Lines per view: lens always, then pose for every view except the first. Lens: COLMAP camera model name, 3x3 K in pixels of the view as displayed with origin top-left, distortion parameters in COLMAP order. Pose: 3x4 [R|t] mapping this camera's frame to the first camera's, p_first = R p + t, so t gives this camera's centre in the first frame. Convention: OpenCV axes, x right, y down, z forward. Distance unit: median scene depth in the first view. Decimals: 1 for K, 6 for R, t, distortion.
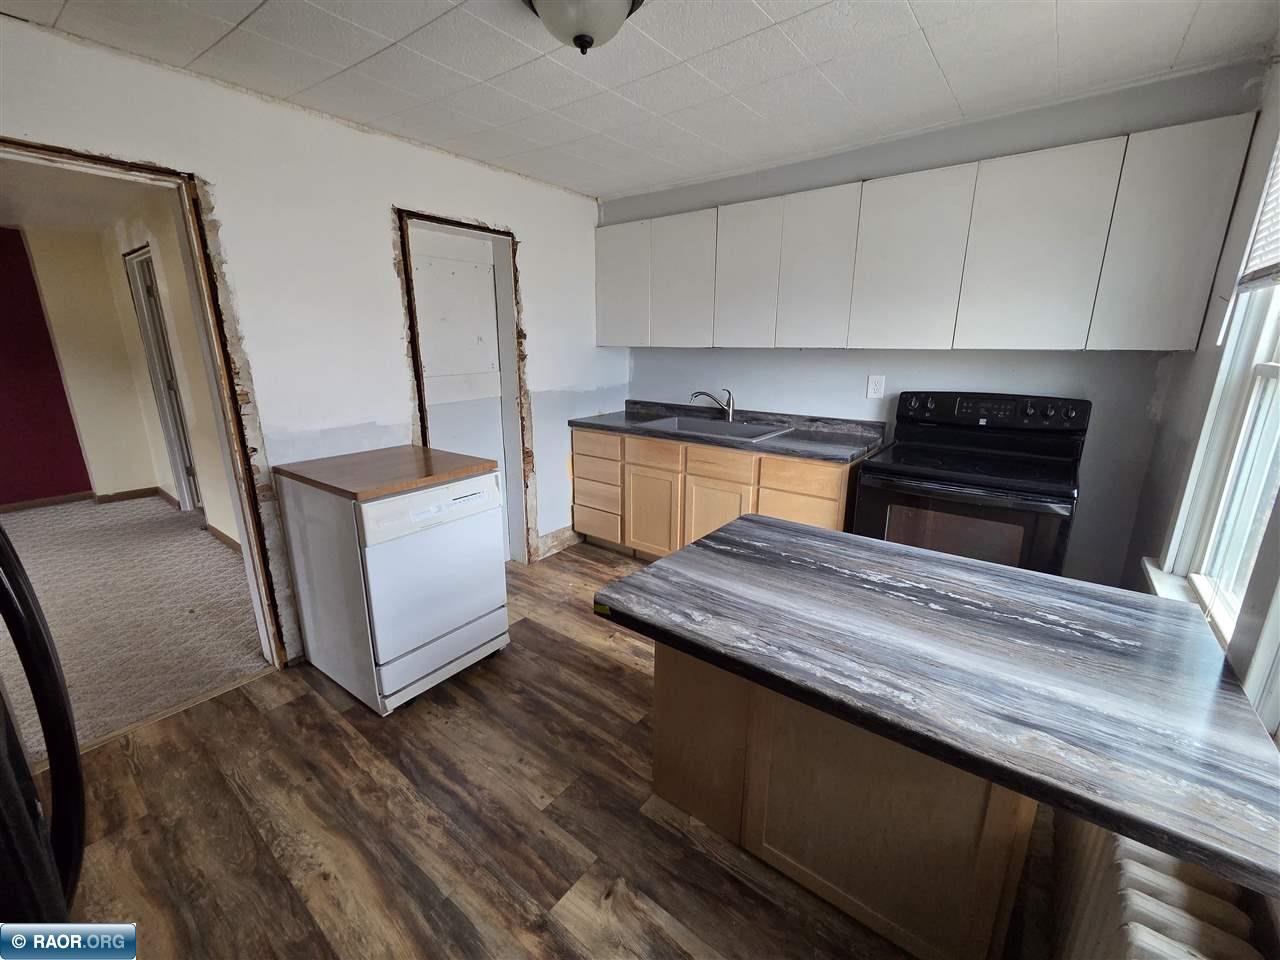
lens RADIAL K [[527.0, 0, 636.7], [0, 527.0, 476.2], [0, 0, 1]] dist [0.006758, -0.001033]
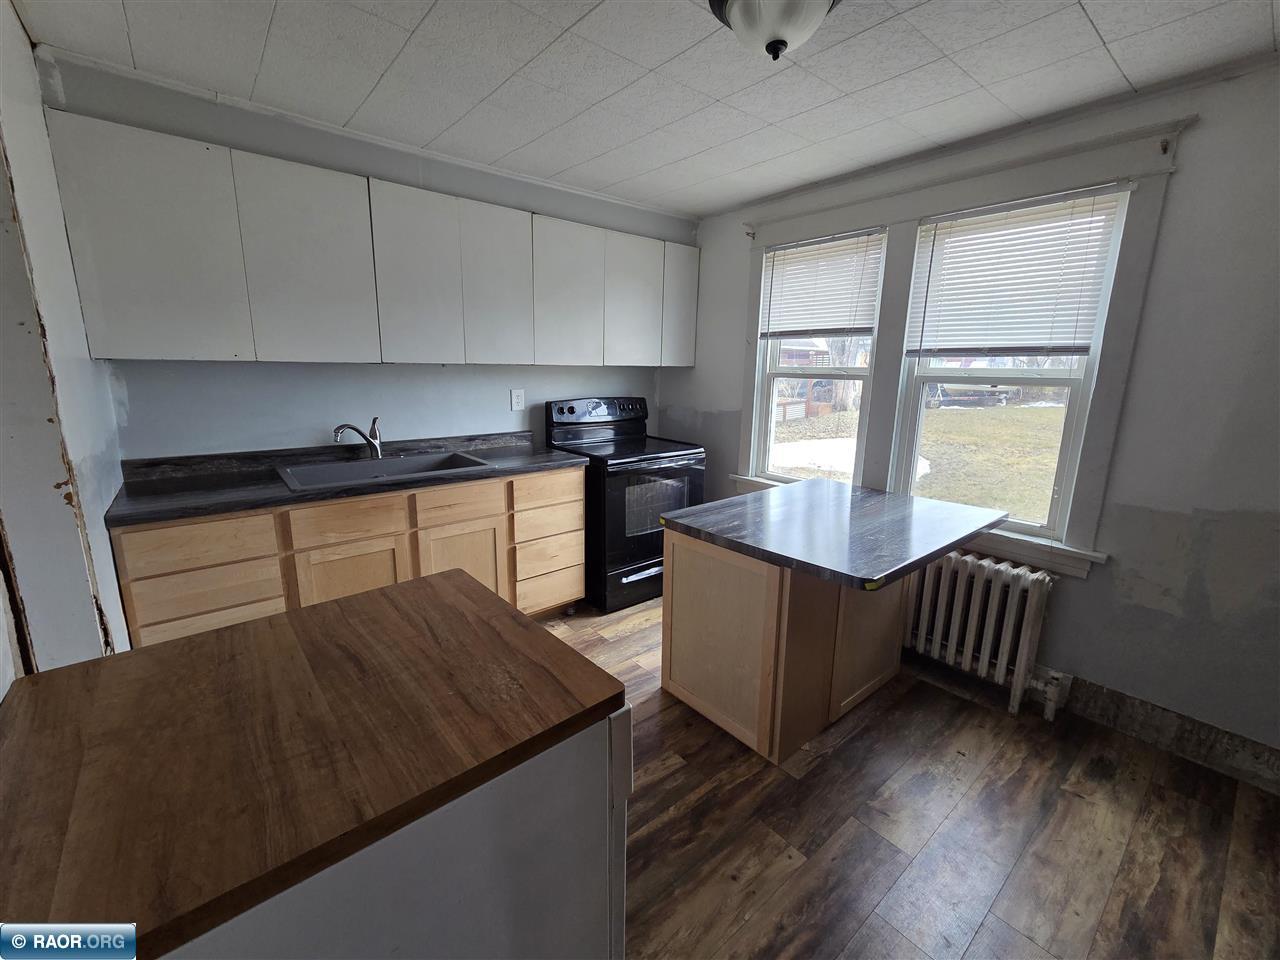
lens RADIAL K [[527.0, 0, 632.9], [0, 527.0, 479.1], [0, 0, 1]] dist [0.006758, -0.001033]
pose [[0.220556, -0.203338, 0.953944, -0.575789], [0.231827, 0.960930, 0.151228, -0.124545], [-0.947424, 0.187795, 0.259078, 0.535815]]
